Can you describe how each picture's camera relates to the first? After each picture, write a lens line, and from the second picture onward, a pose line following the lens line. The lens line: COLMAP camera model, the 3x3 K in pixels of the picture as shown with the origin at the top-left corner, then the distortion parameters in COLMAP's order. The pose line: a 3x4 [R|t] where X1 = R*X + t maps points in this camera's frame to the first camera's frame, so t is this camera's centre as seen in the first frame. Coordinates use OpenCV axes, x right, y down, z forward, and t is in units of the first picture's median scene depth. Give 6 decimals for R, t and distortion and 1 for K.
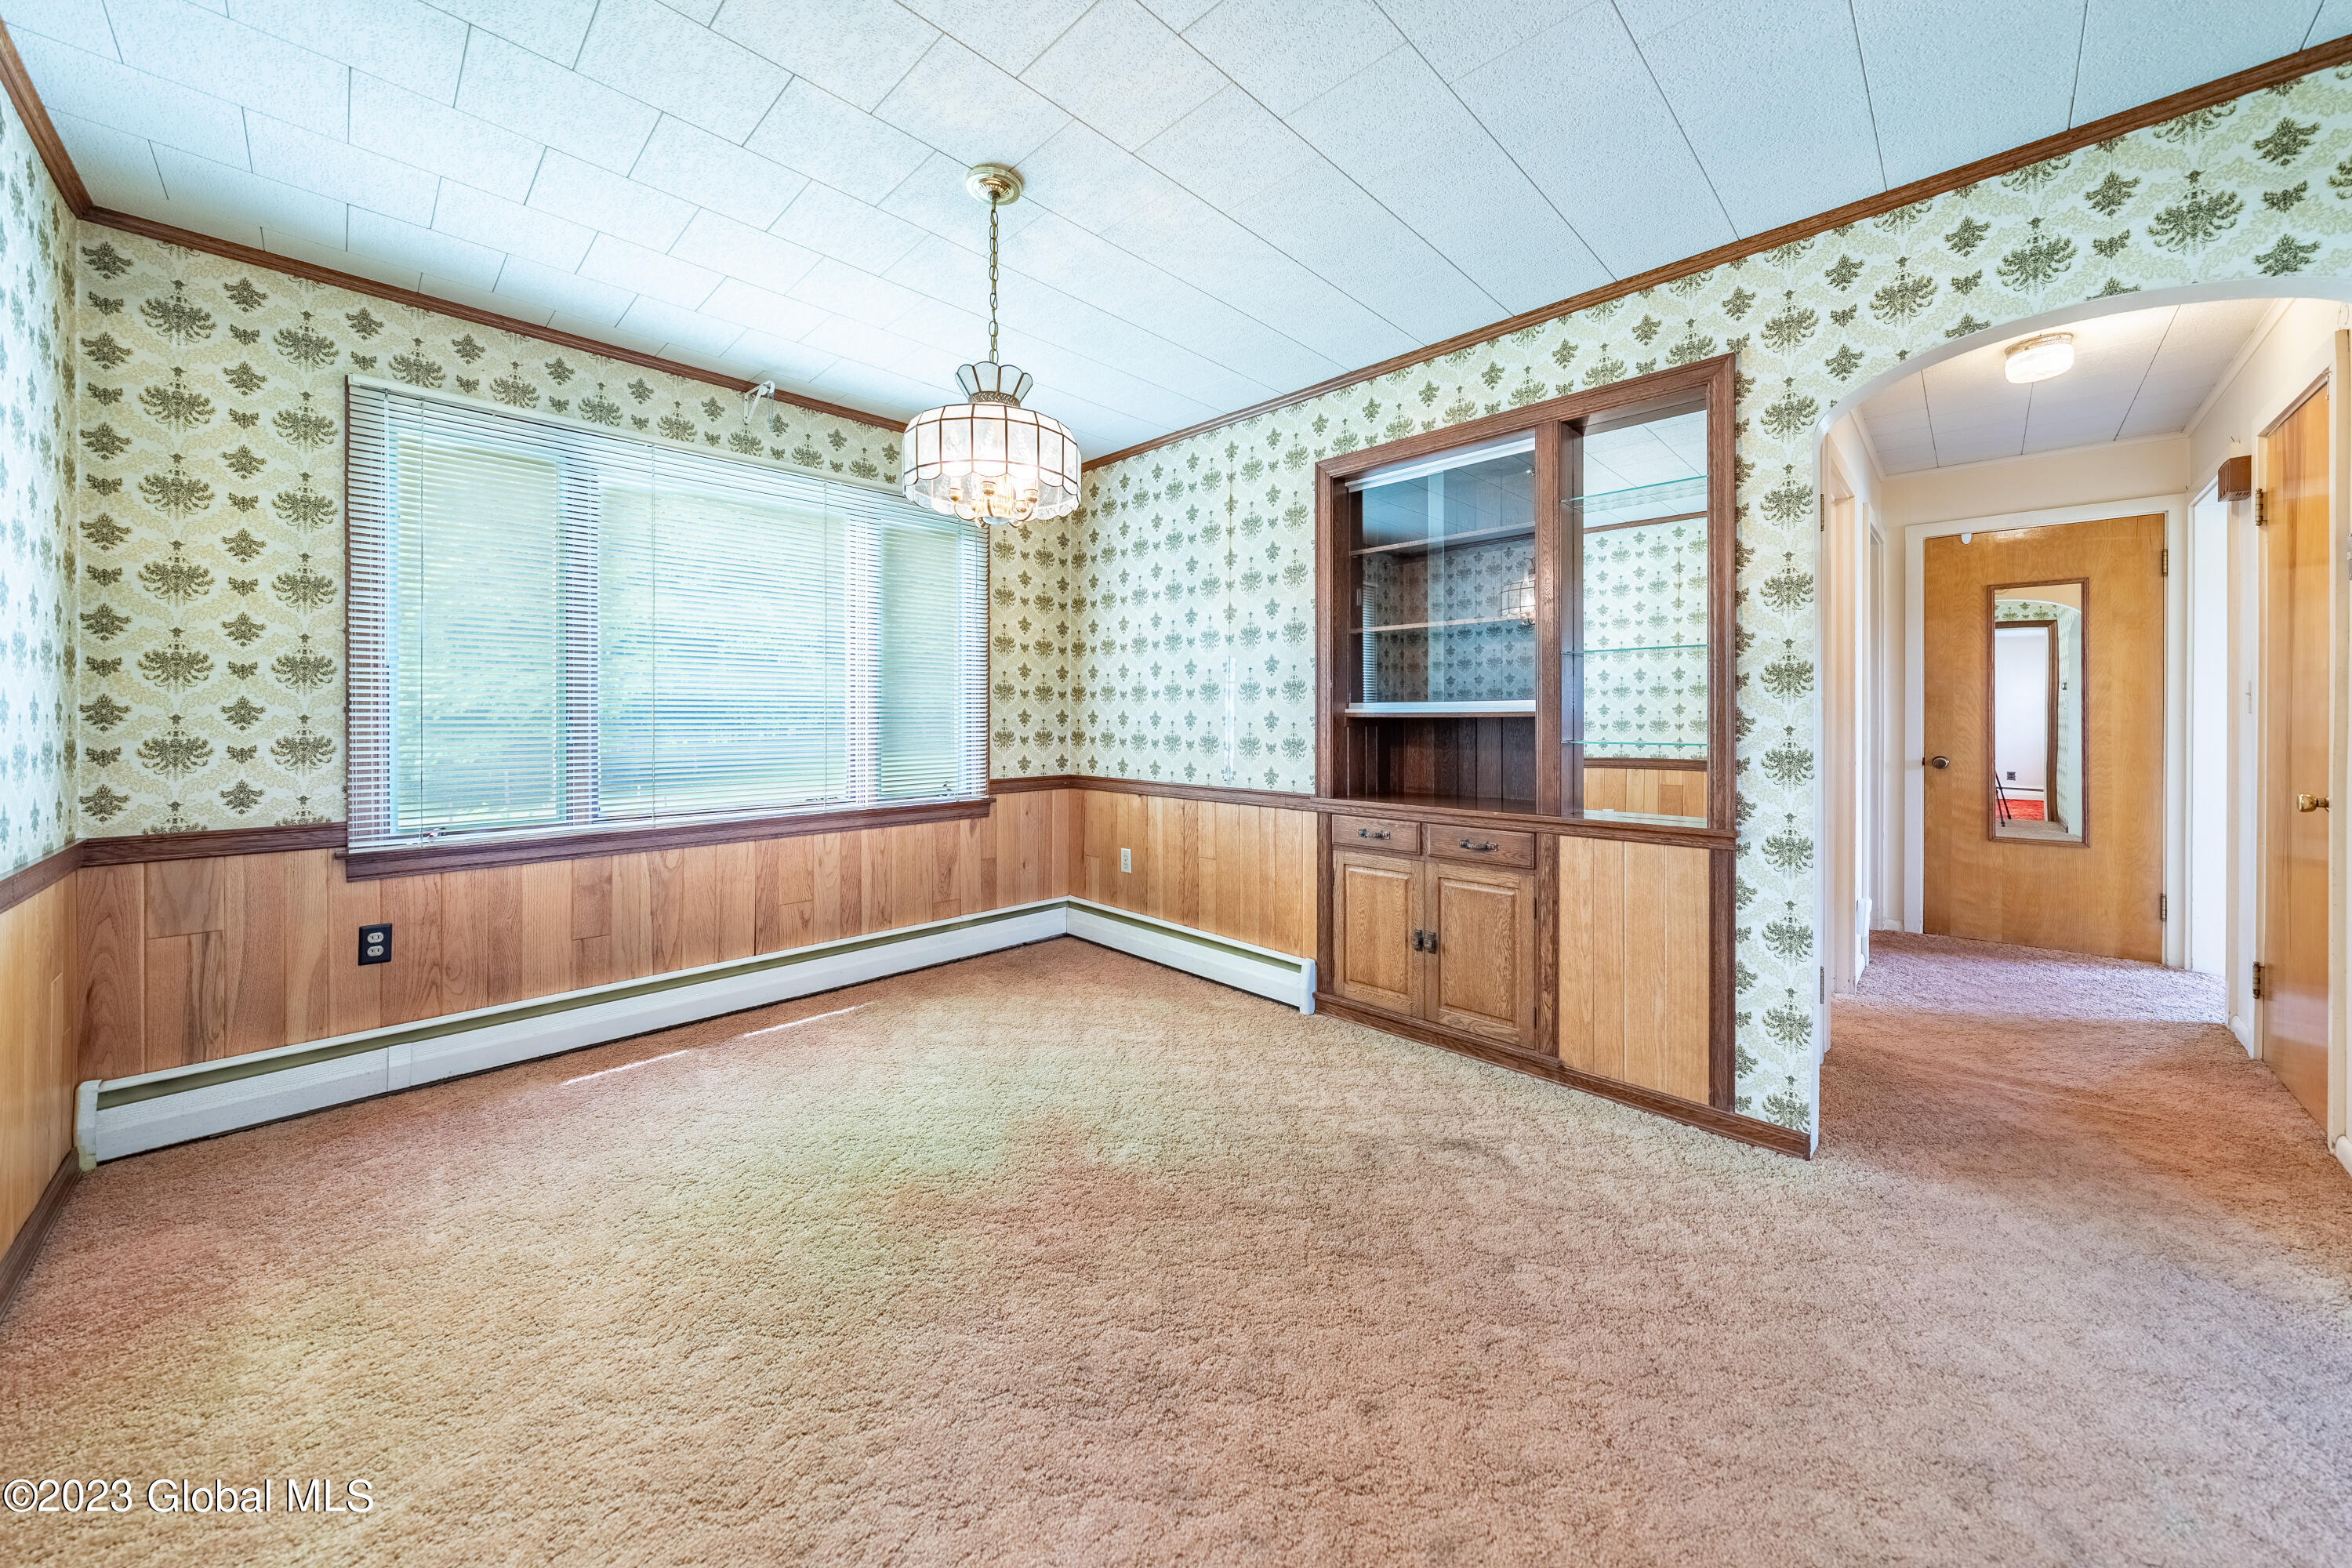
lens RADIAL K [[839.4, 0, 1166.5], [0, 839.4, 714.9], [0, 0, 1]] dist [-0.000633, -0.000598]
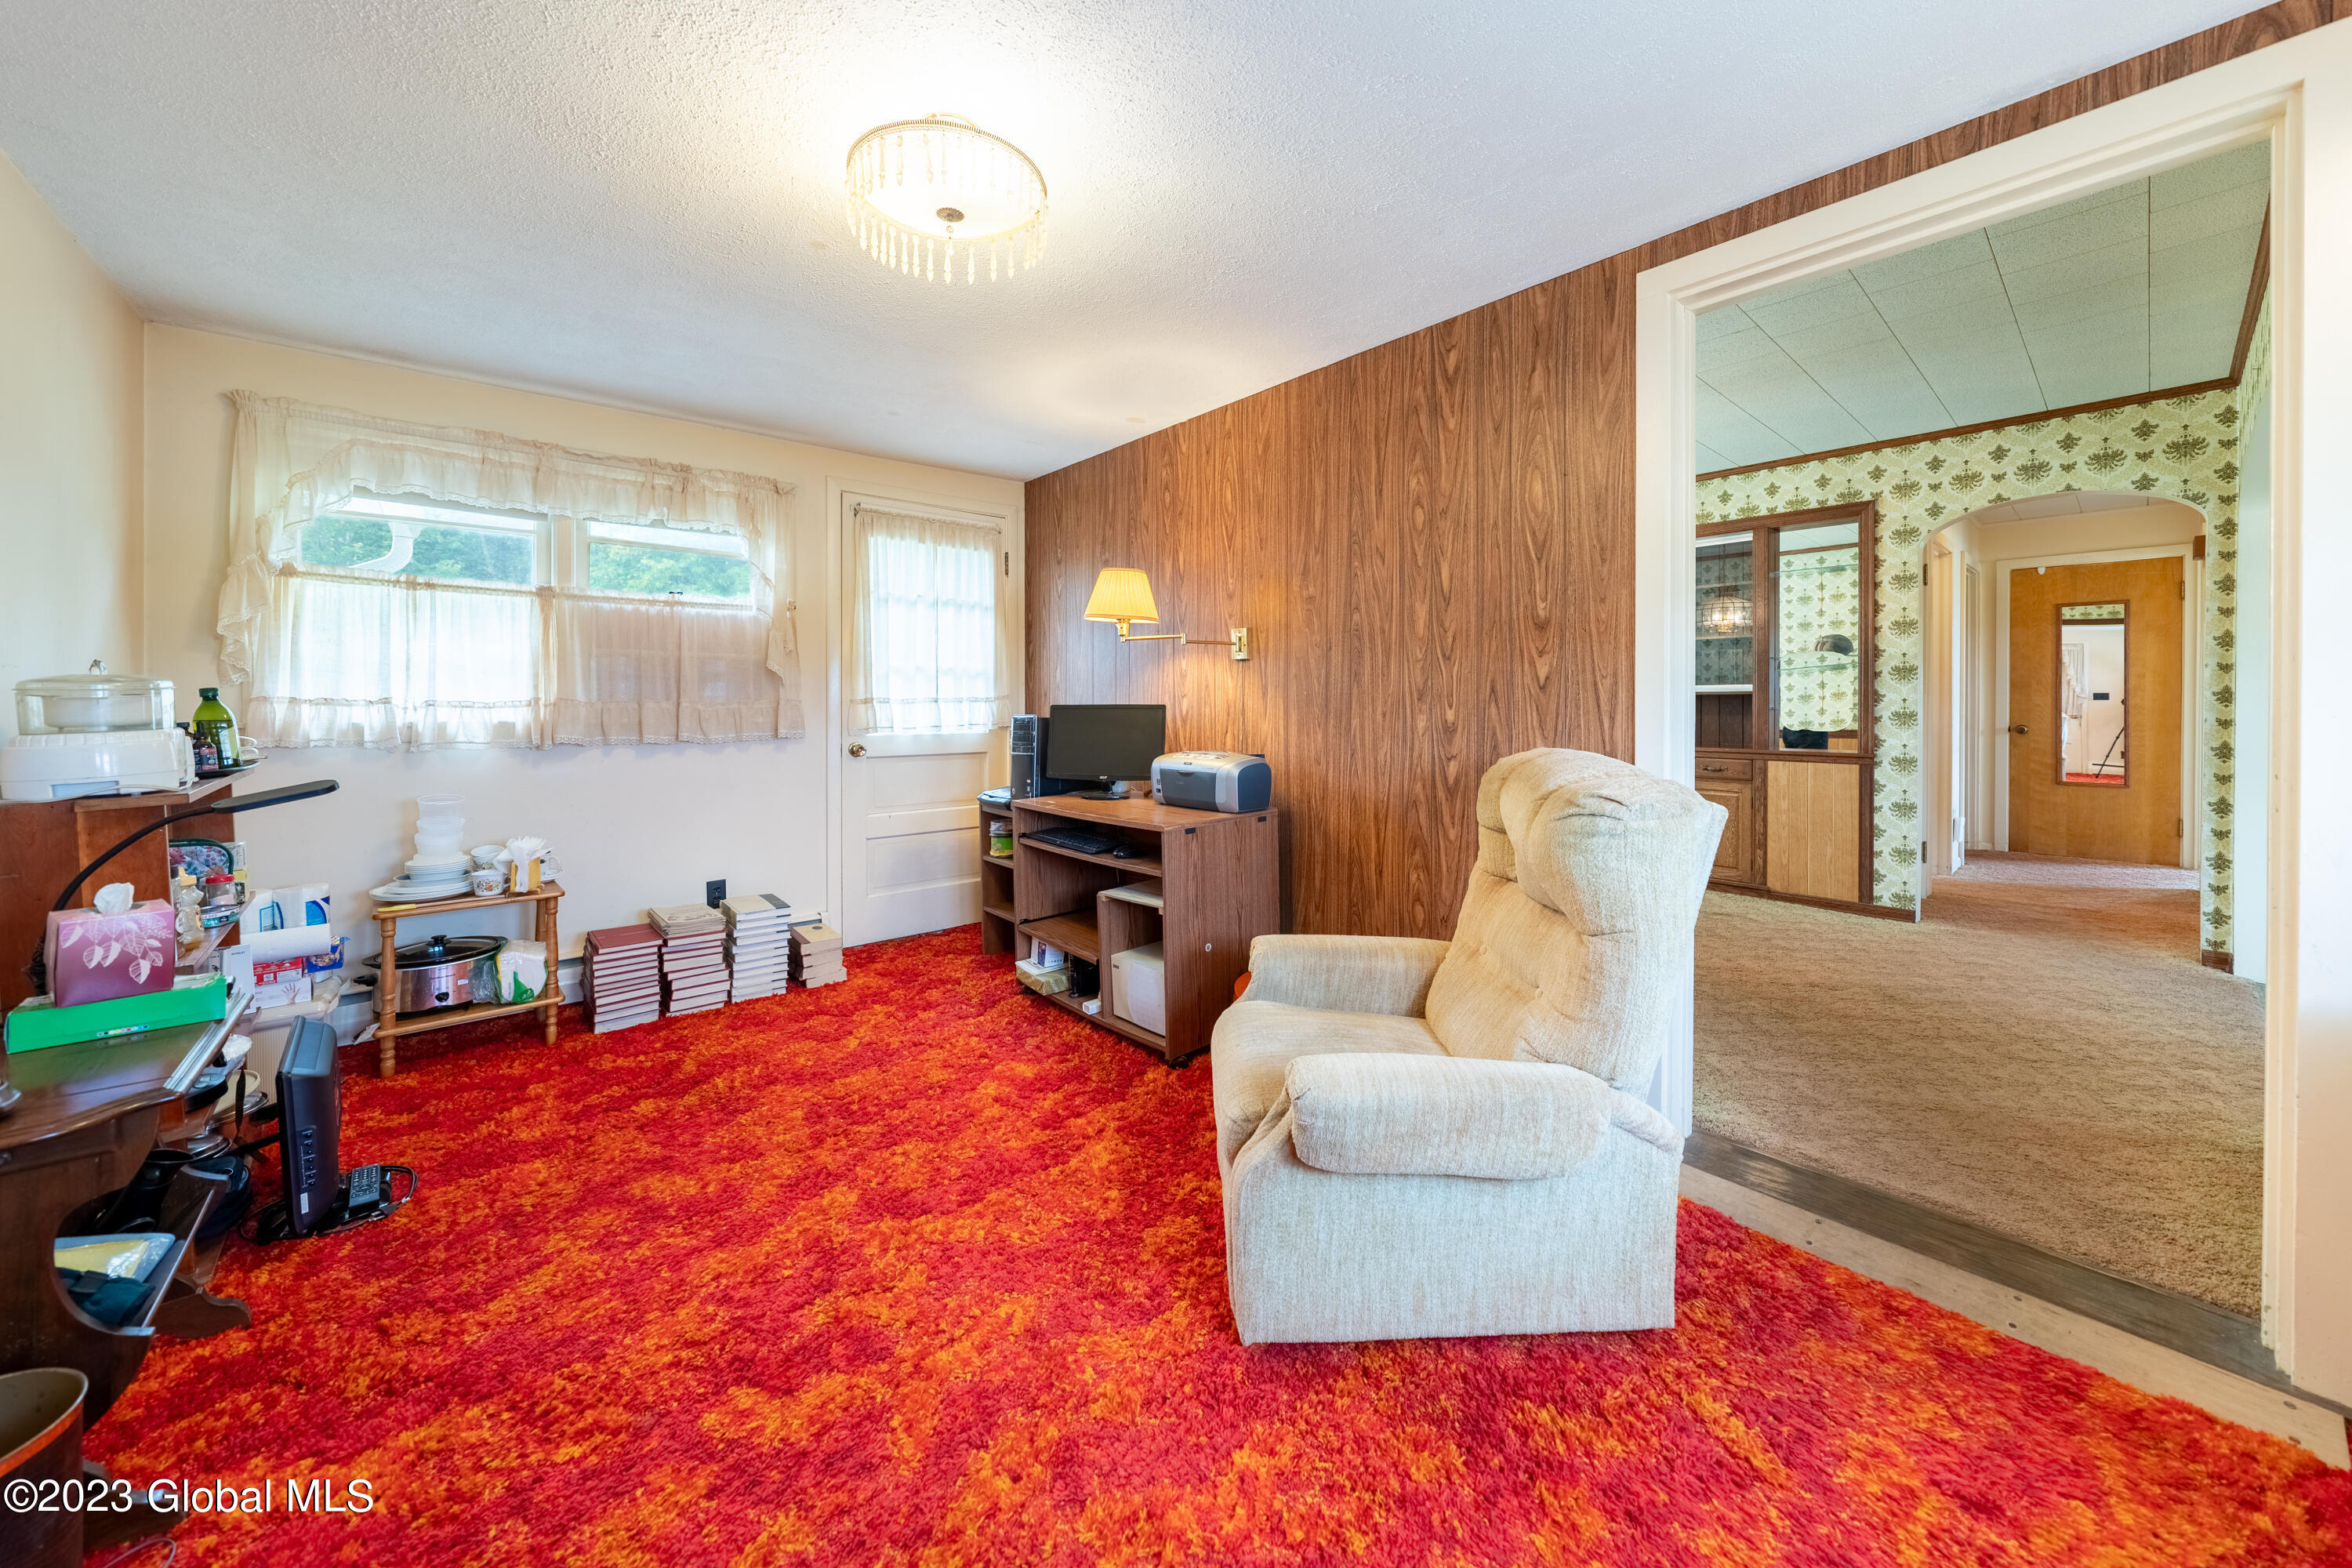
lens RADIAL K [[839.4, 0, 1183.9], [0, 839.4, 703.5], [0, 0, 1]] dist [-0.000633, -0.000598]
pose [[0.996989, 0.001608, -0.077530, -0.714766], [-0.001343, 0.999993, 0.003474, 0.020088], [0.077535, -0.003359, 0.996984, -0.988520]]
